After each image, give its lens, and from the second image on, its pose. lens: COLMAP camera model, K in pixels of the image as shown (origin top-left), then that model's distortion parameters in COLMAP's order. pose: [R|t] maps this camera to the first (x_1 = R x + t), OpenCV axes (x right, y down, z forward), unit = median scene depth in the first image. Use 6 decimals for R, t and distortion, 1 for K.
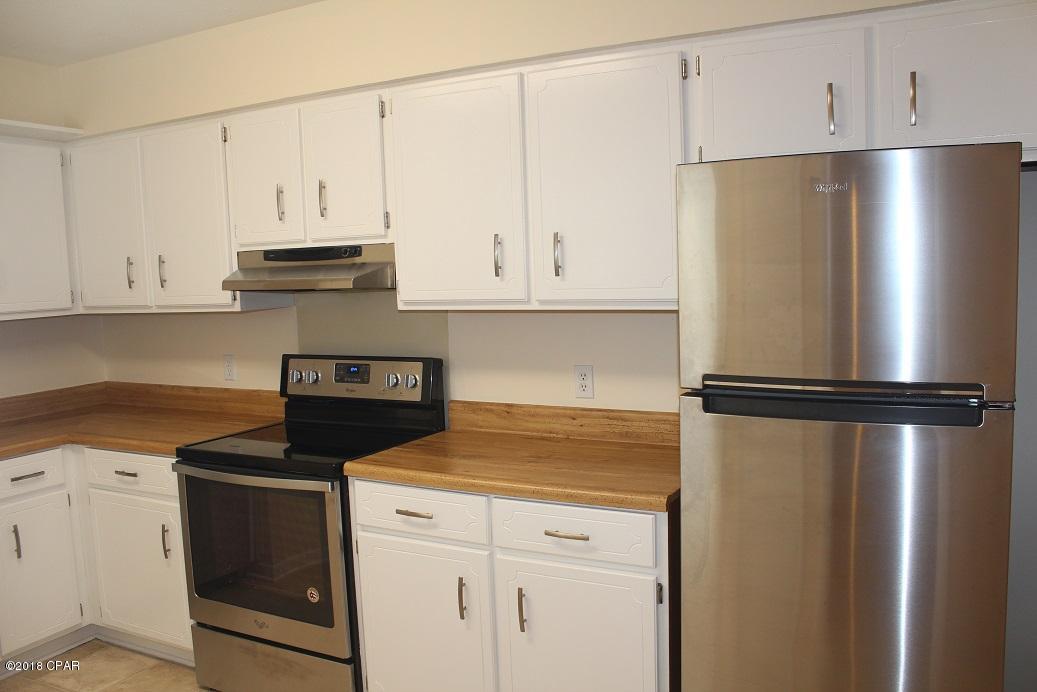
lens RADIAL K [[861.5, 0, 538.3], [0, 861.5, 349.2], [0, 0, 1]] dist [-0.167553, 0.147638]
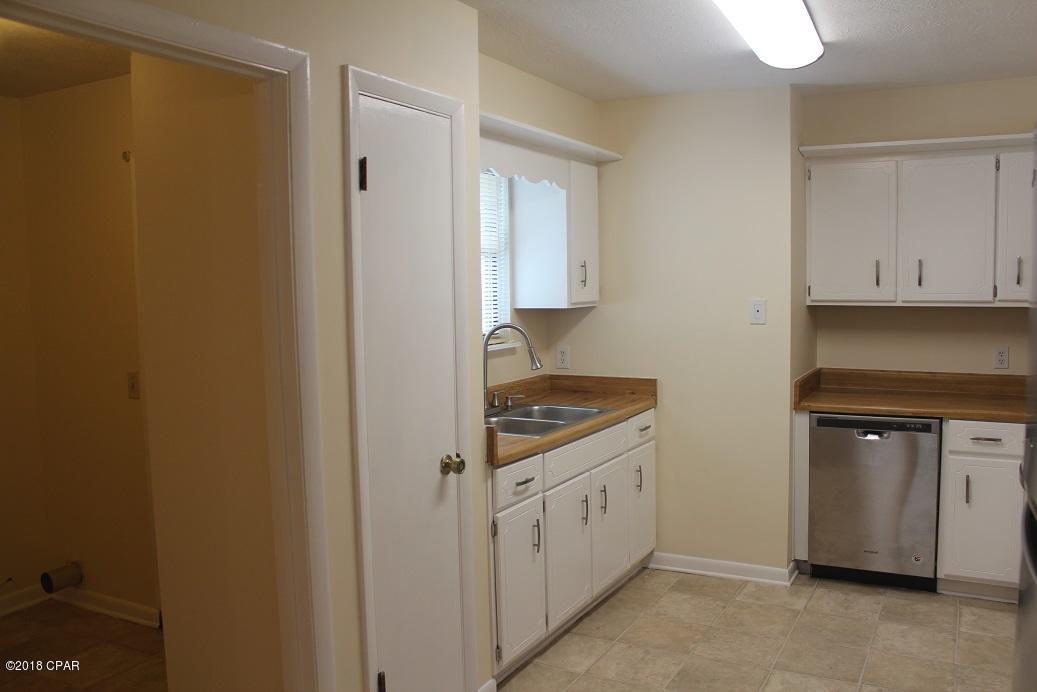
lens RADIAL K [[861.5, 0, 538.3], [0, 861.5, 349.2], [0, 0, 1]] dist [-0.167553, 0.147638]
pose [[-0.008341, 0.117348, -0.993056, 0.582549], [-0.088257, 0.989128, 0.117625, -0.059432], [0.996063, 0.088625, 0.002107, 0.368768]]
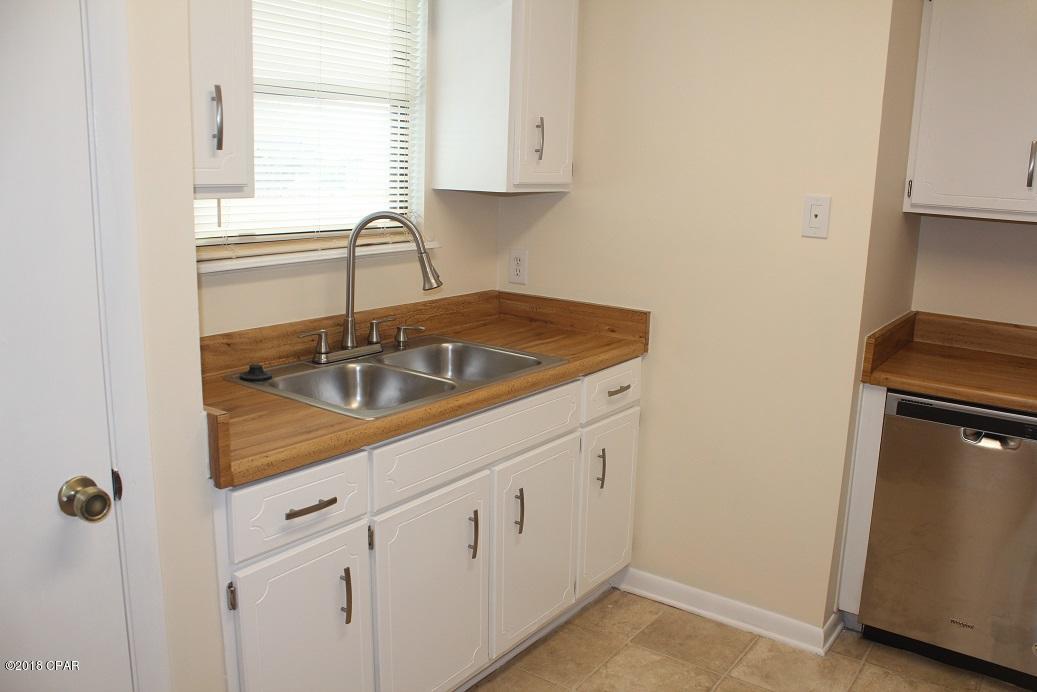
lens RADIAL K [[861.5, 0, 538.3], [0, 861.5, 349.2], [0, 0, 1]] dist [-0.167553, 0.147638]
pose [[-0.134243, 0.241885, -0.960974, 0.053208], [-0.132451, 0.956670, 0.259304, -0.042428], [0.982057, 0.162092, -0.096388, 0.556671]]
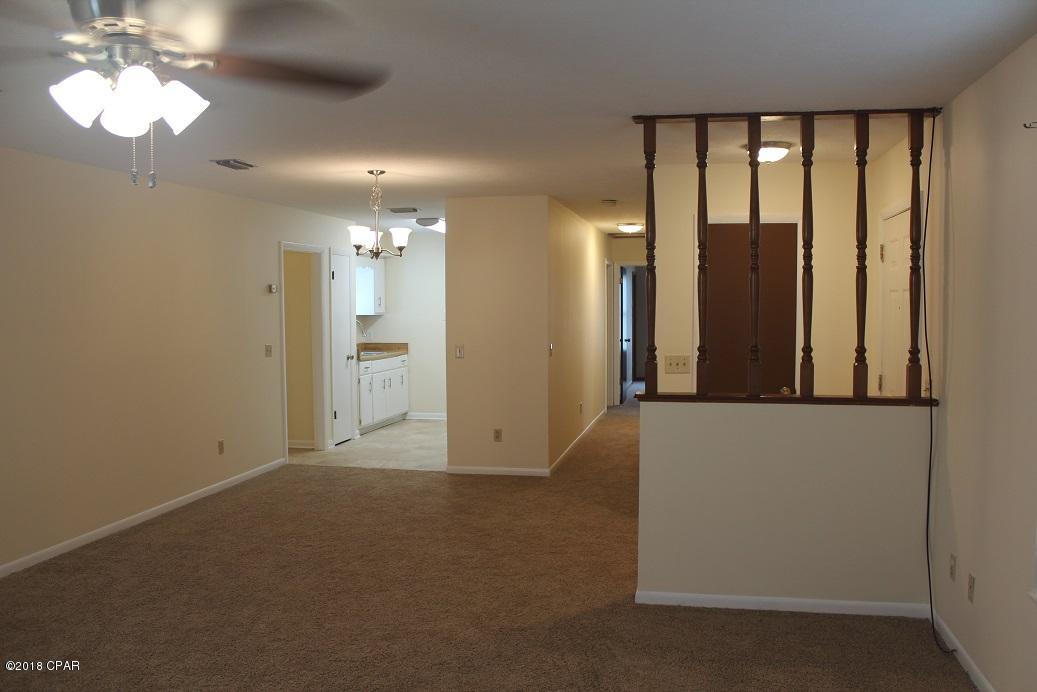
lens RADIAL K [[861.5, 0, 538.3], [0, 861.5, 349.2], [0, 0, 1]] dist [-0.167553, 0.147638]
pose [[0.282181, 0.085977, -0.955501, 2.882482], [-0.105132, 0.992749, 0.058280, -0.105377], [0.953583, 0.084008, 0.289174, 0.038006]]
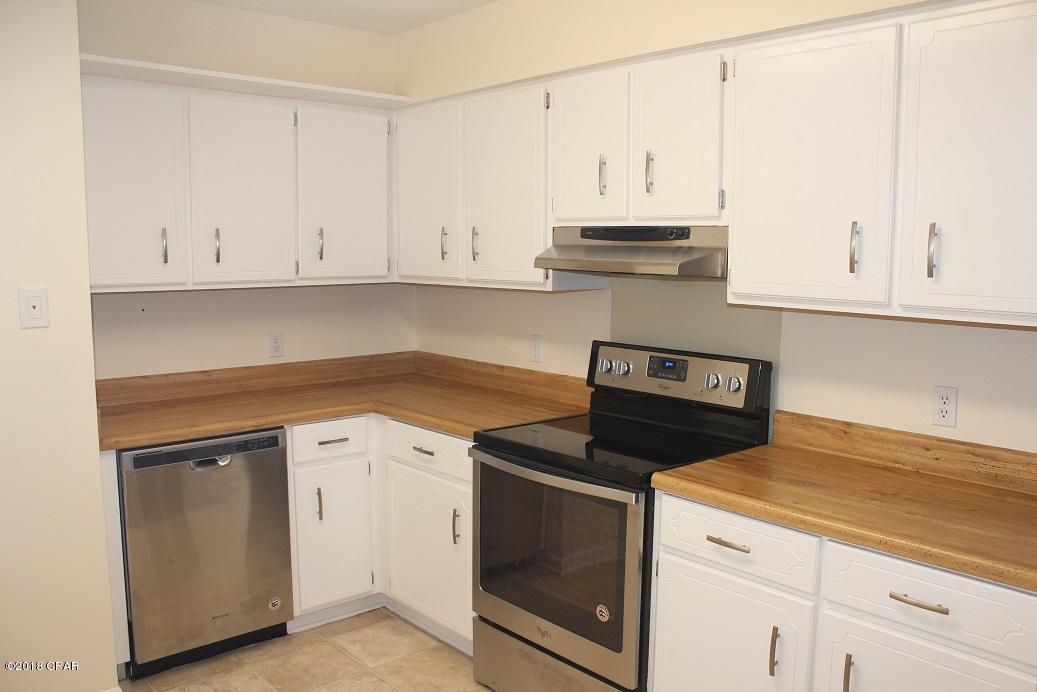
lens RADIAL K [[861.5, 0, 538.3], [0, 861.5, 349.2], [0, 0, 1]] dist [-0.167553, 0.147638]
pose [[0.936476, 0.083230, -0.340713, -0.041961], [-0.075817, 0.996506, 0.035039, -0.014371], [0.342439, -0.006981, 0.939514, 0.114459]]
